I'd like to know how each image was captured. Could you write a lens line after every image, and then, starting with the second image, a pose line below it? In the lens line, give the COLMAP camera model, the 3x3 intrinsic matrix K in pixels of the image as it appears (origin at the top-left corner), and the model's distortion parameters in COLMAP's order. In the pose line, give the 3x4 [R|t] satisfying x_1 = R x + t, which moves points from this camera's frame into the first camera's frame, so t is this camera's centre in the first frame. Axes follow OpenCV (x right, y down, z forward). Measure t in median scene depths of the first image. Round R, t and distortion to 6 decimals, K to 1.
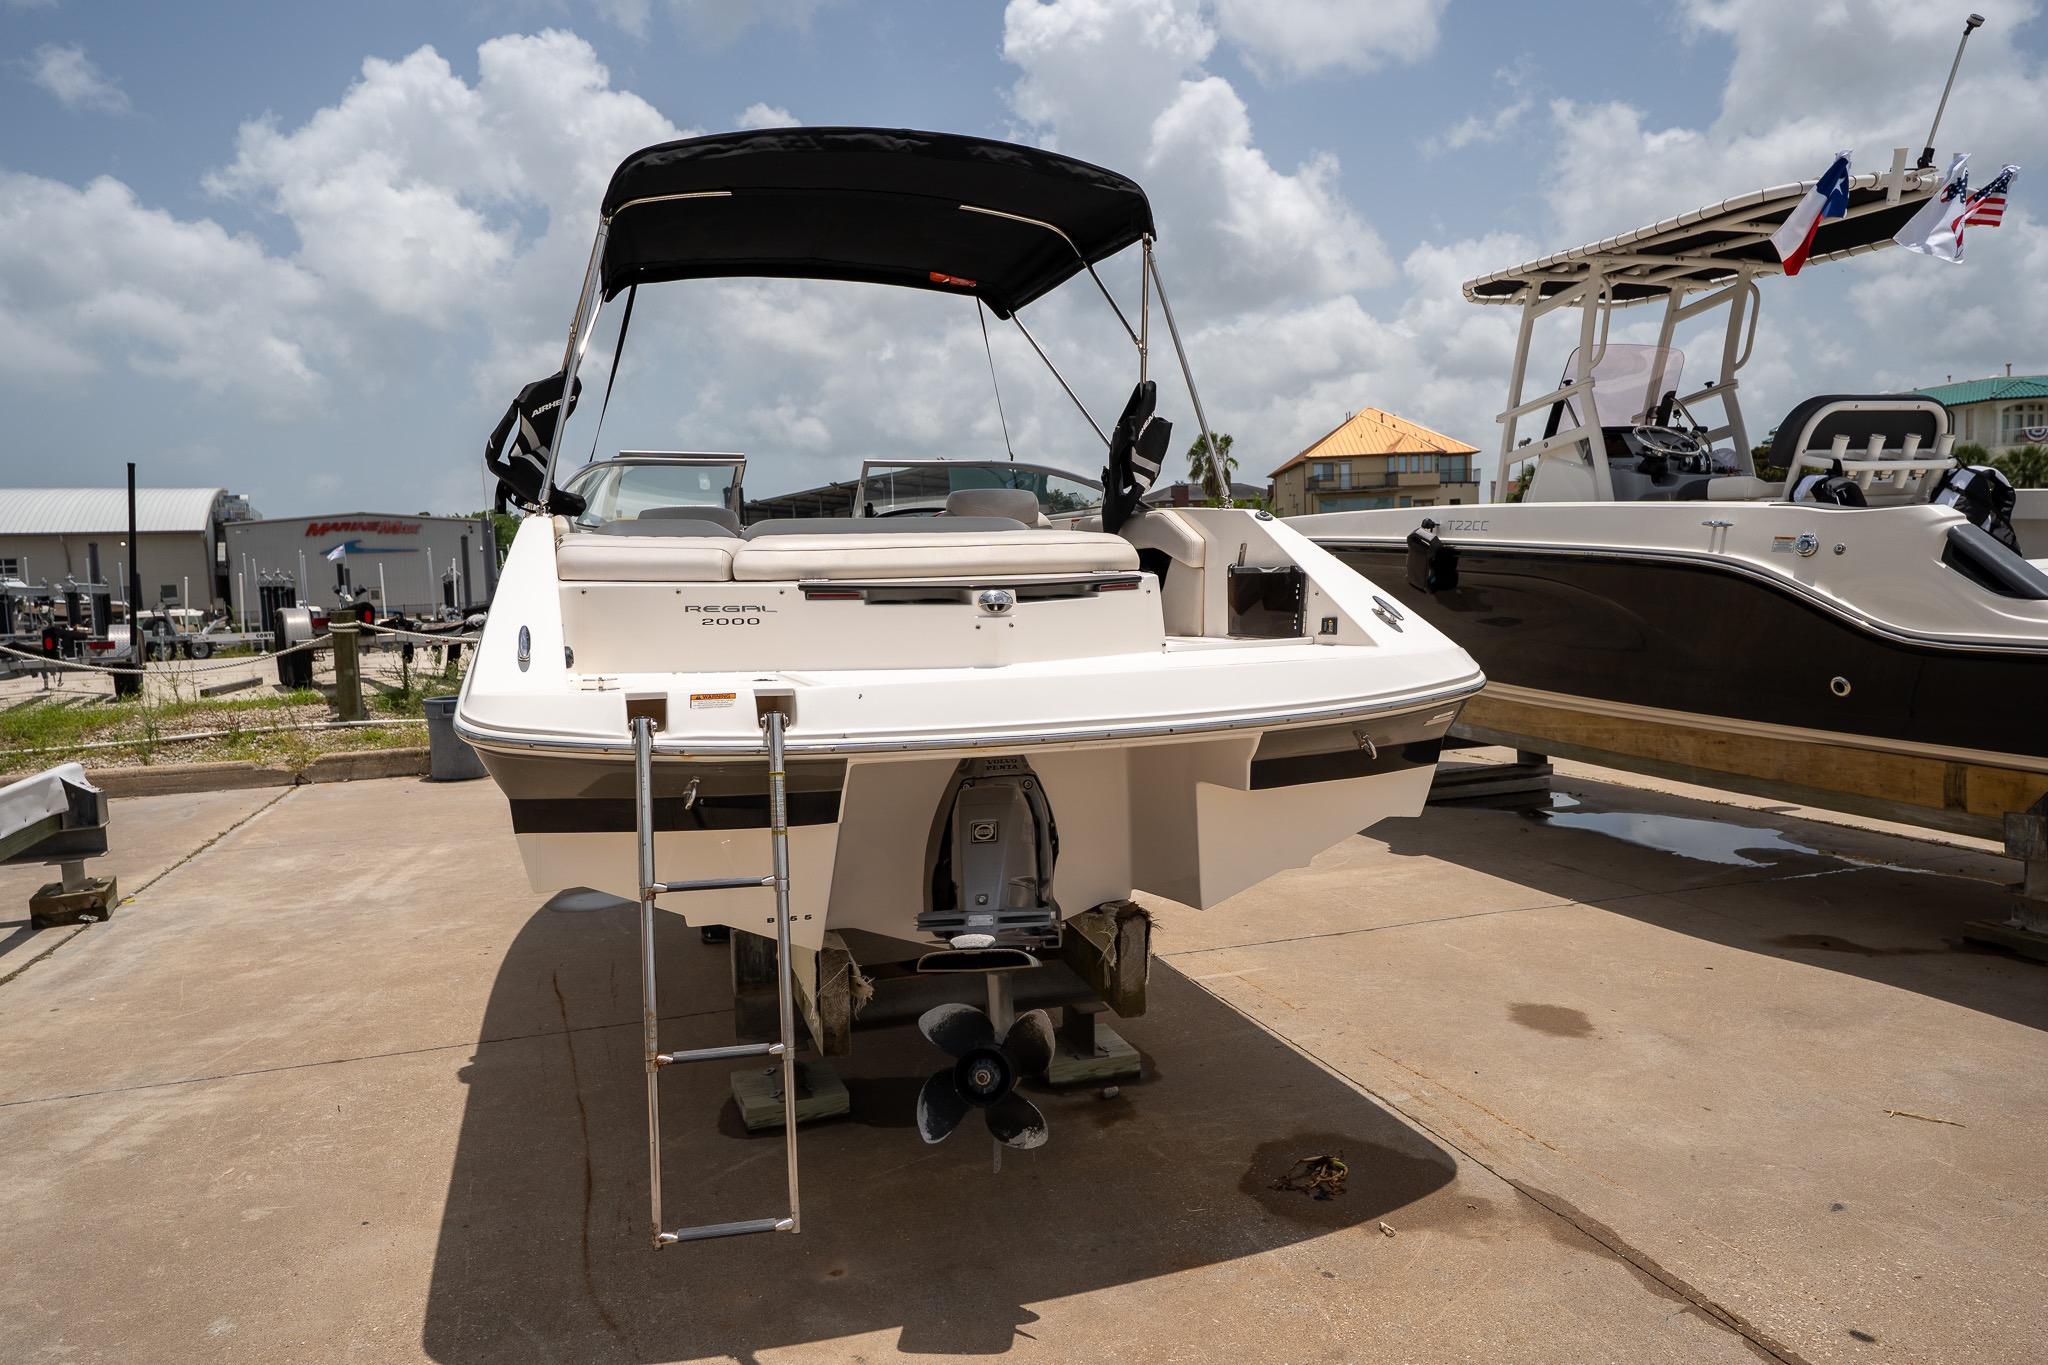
lens RADIAL K [[1325.7, 0, 1026.3], [0, 1325.7, 679.1], [0, 0, 1]] dist [0.024452, -0.000646]
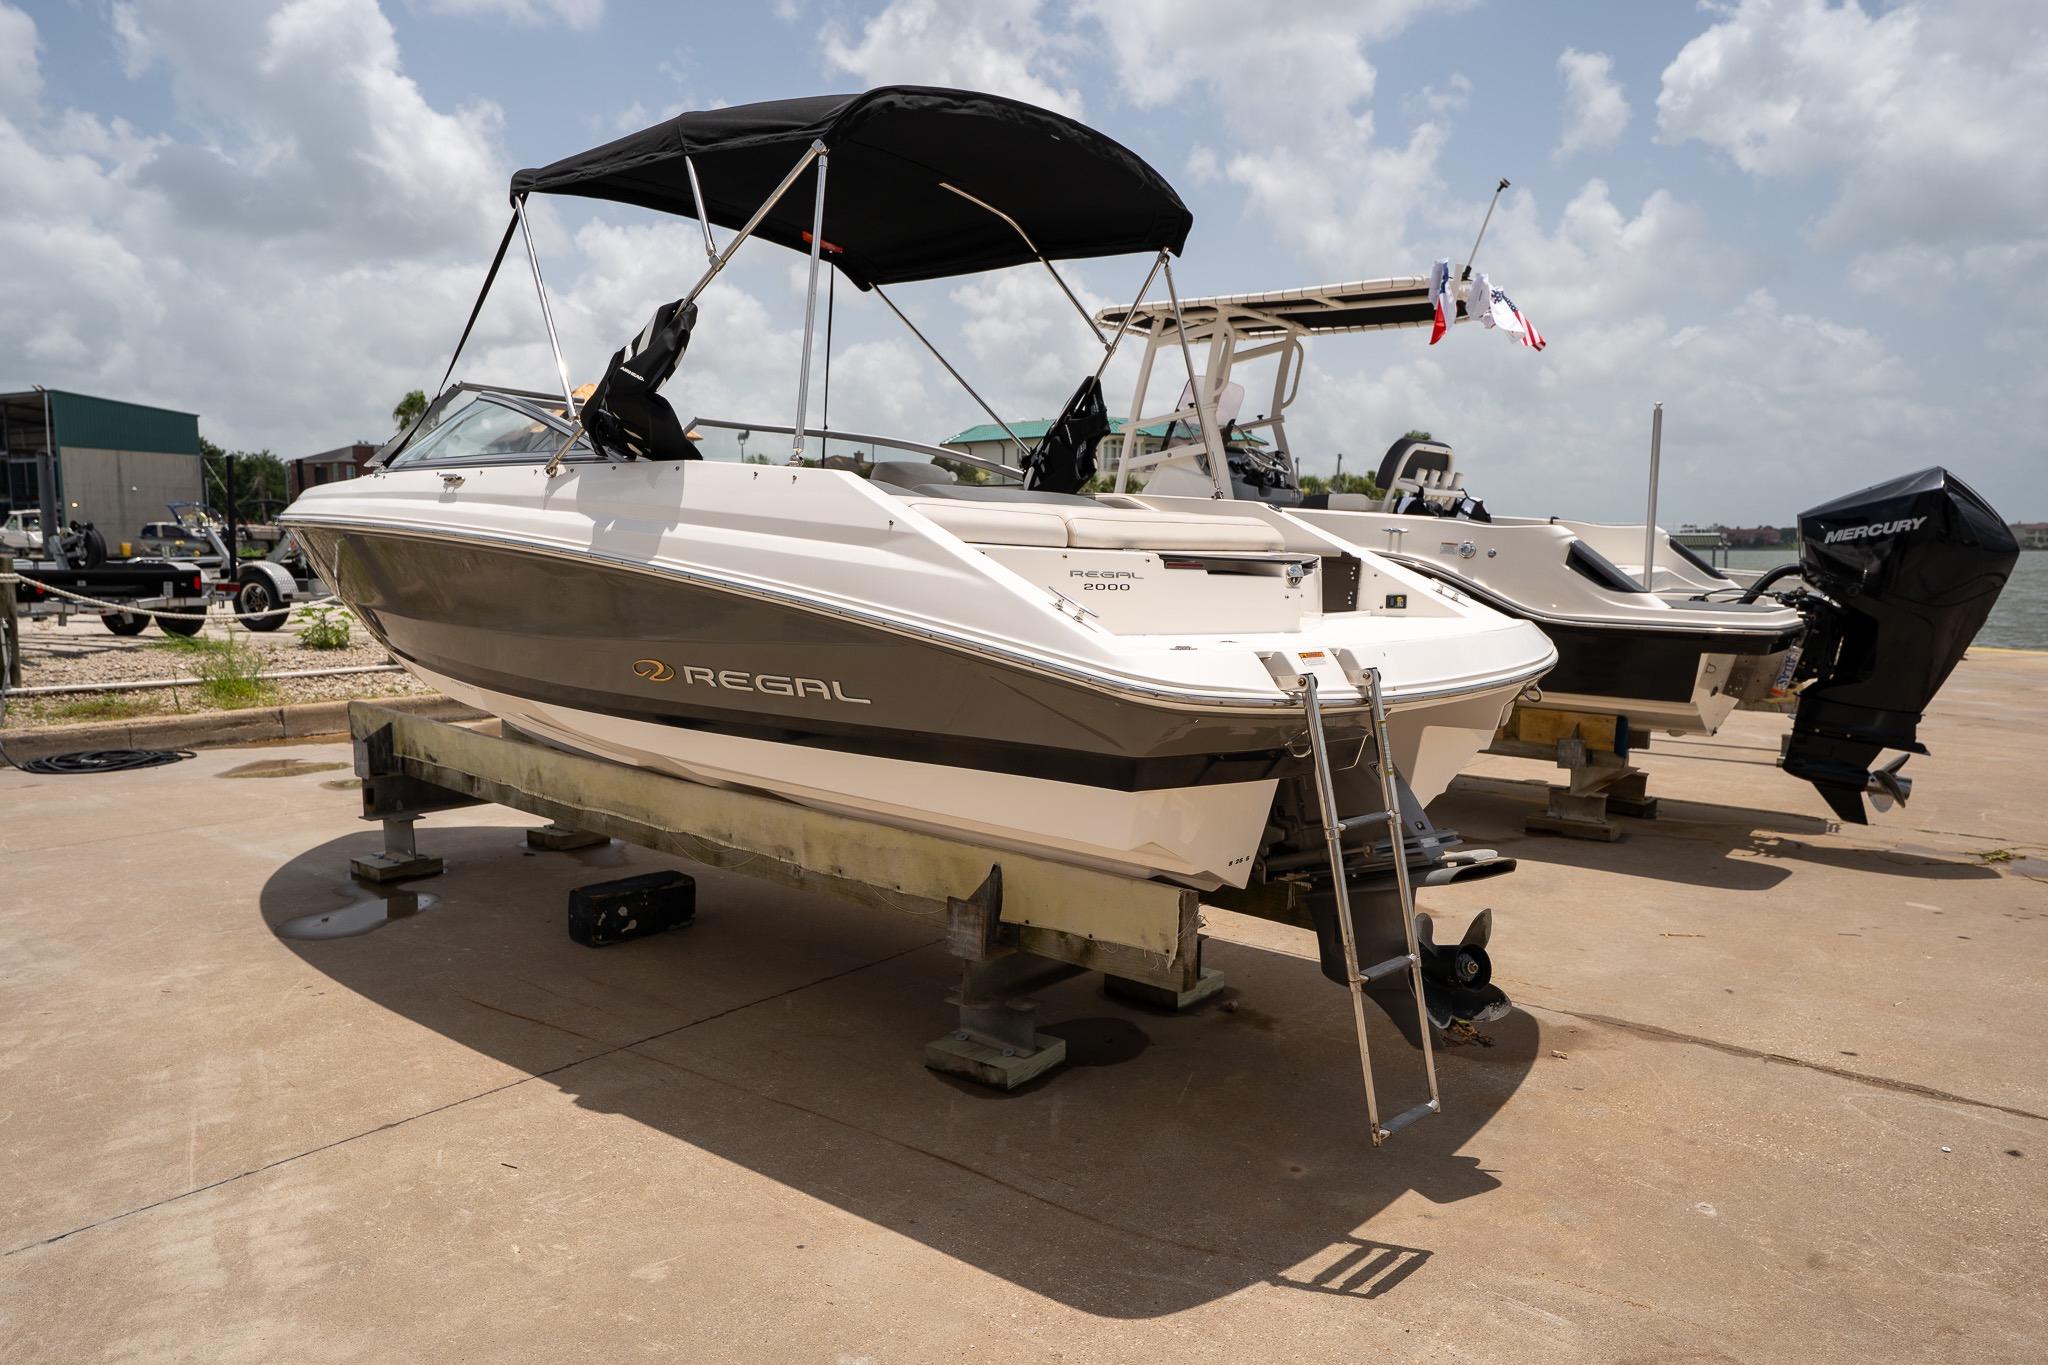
lens RADIAL K [[1325.7, 0, 1013.0], [0, 1325.7, 684.1], [0, 0, 1]] dist [0.024452, -0.000646]
pose [[0.836552, -0.016509, 0.547638, -0.599943], [0.006697, 0.999779, 0.019908, 0.007836], [-0.547846, -0.012986, 0.836478, 0.123686]]
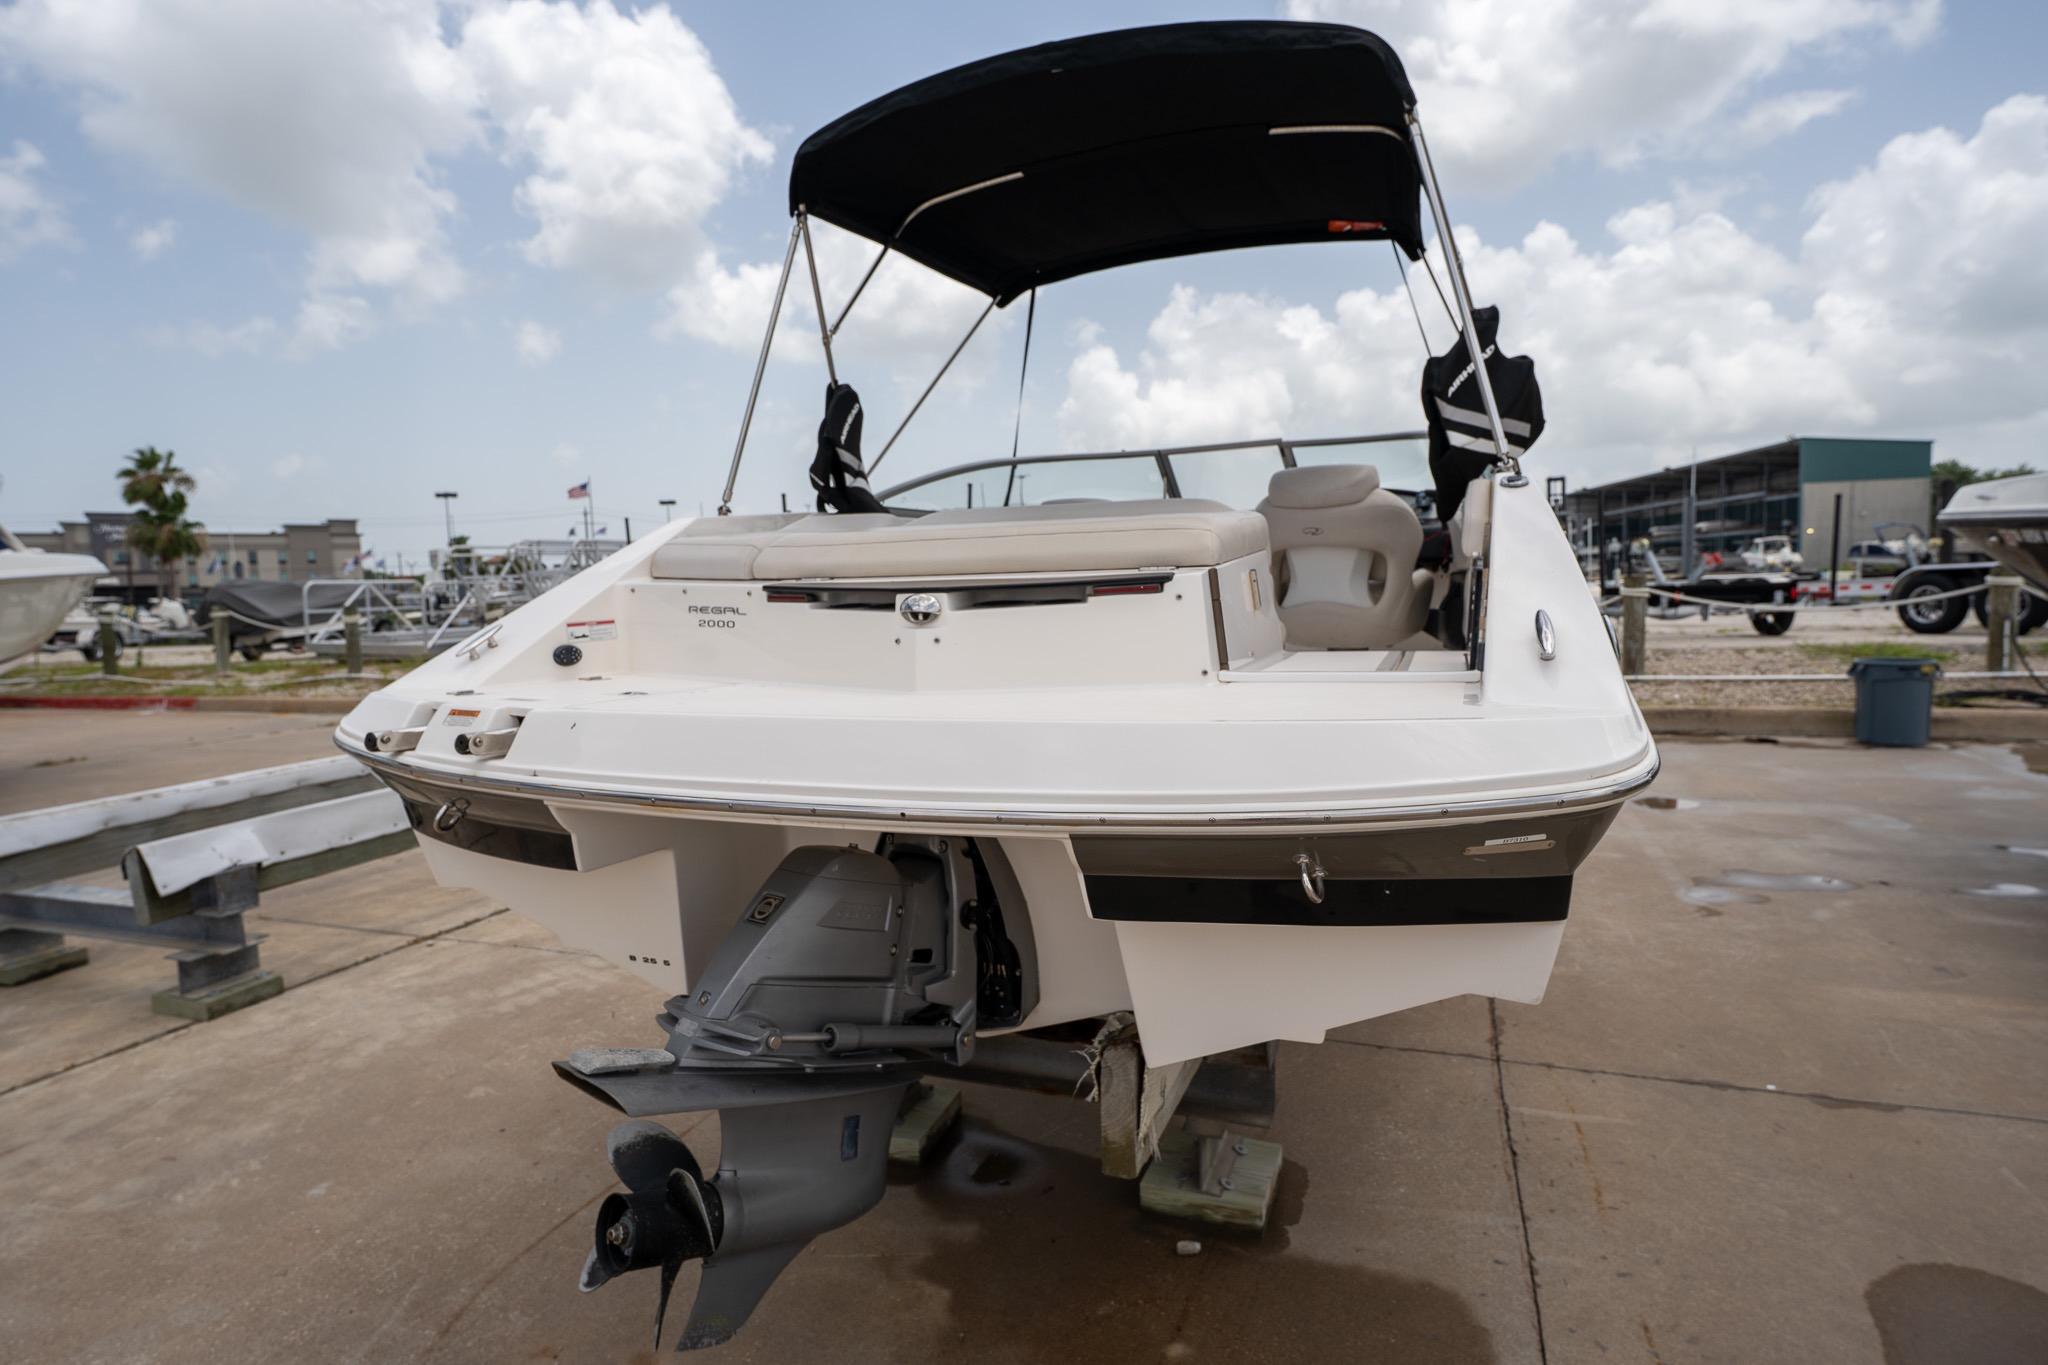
lens RADIAL K [[1104.7, 0, 1027.7], [0, 1104.7, 679.3], [0, 0, 1]] dist [-0.000887, -0.000600]
pose [[0.783306, 0.061575, -0.618580, 0.303610], [-0.042172, 0.998053, 0.045945, -0.034897], [0.620205, -0.009902, 0.784378, 0.371541]]
